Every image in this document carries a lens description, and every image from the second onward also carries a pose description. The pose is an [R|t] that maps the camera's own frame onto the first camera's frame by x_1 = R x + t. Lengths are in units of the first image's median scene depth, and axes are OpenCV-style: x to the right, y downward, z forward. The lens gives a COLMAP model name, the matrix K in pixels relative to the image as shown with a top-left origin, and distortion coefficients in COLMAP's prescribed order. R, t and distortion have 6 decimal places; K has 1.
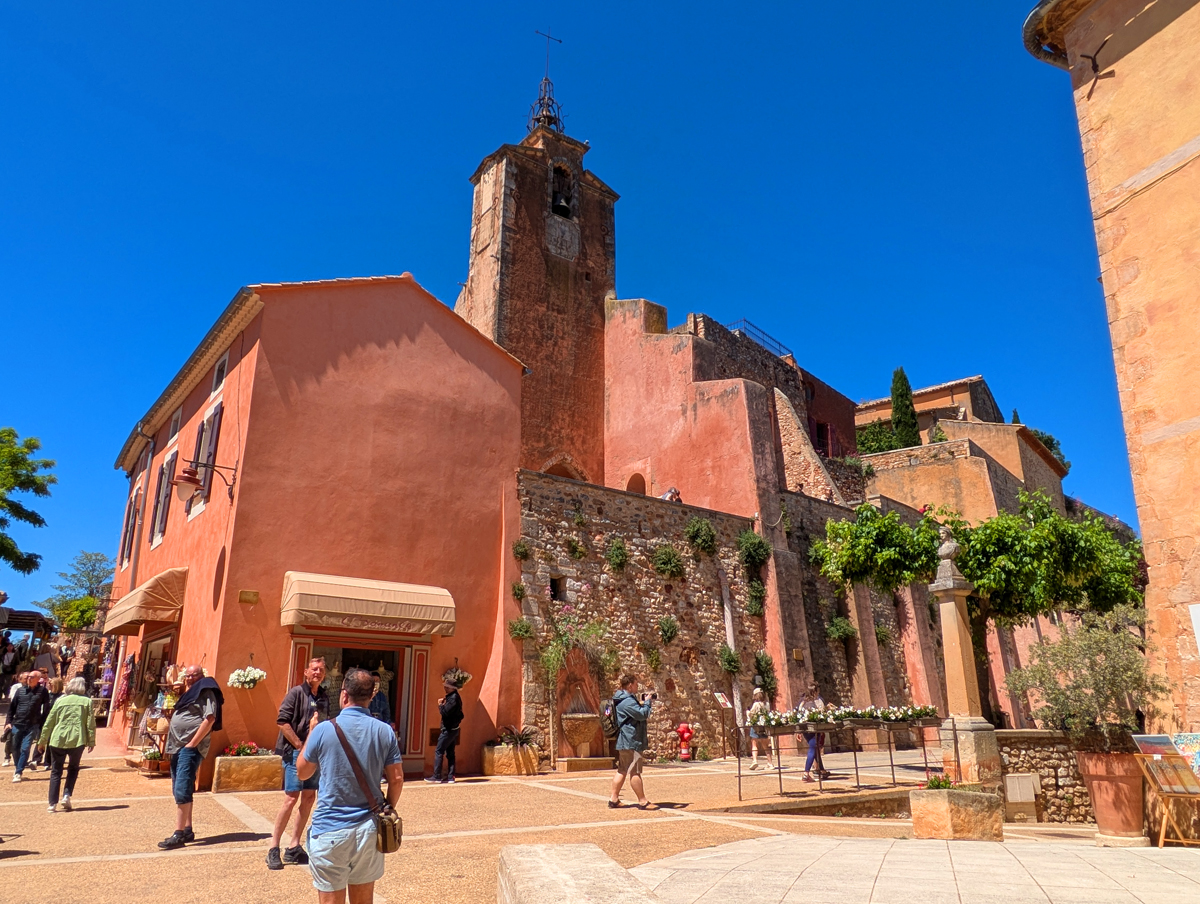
lens RADIAL K [[852.2, 0, 600.0], [0, 852.2, 452.0], [0, 0, 1]] dist [-0.005664, -0.005254]
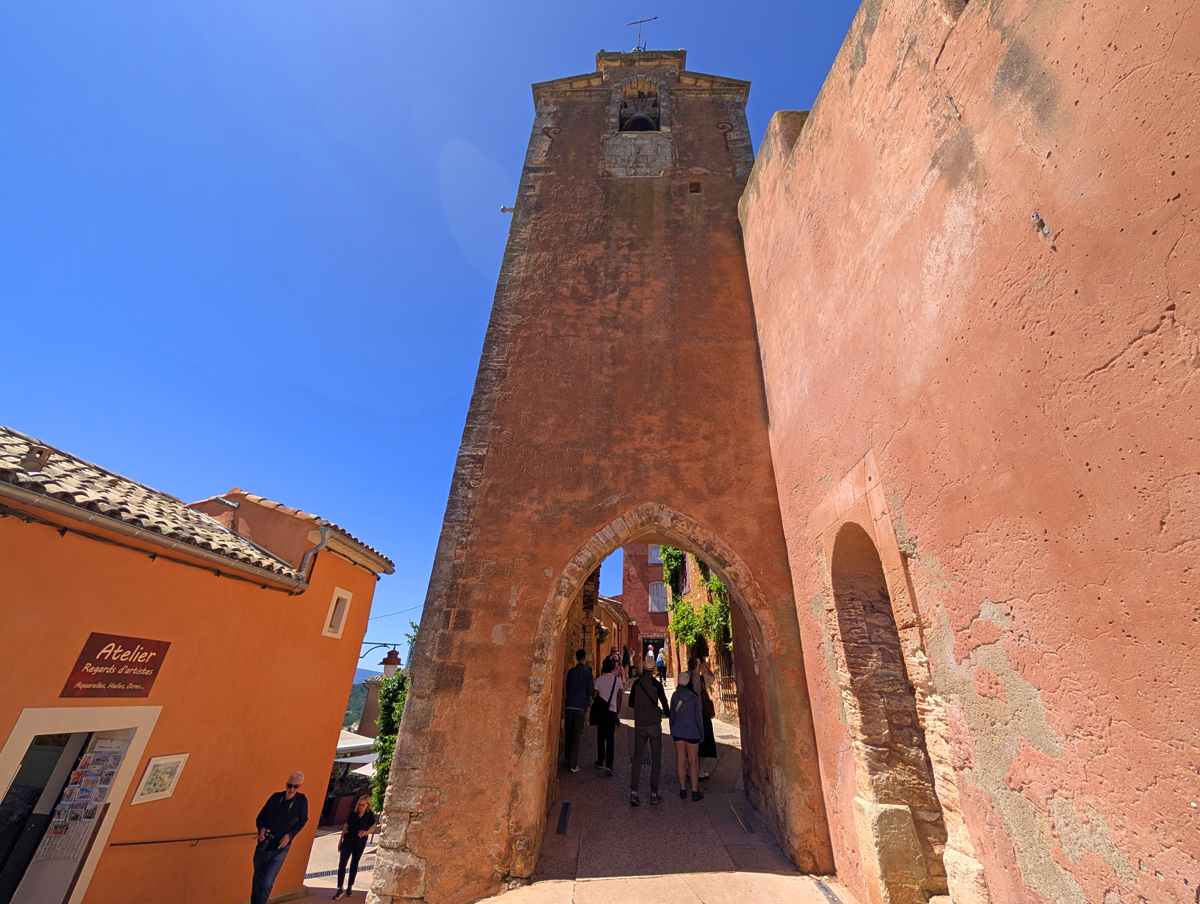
lens RADIAL K [[454.5, 0, 600.0], [0, 454.5, 452.0], [0, 0, 1]] dist [-0.000155, 0.000011]
pose [[0.769571, -0.259886, -0.583283, 0.070876], [0.140422, 0.959950, -0.242442, 0.025745], [0.622930, 0.104671, 0.775243, 0.795816]]
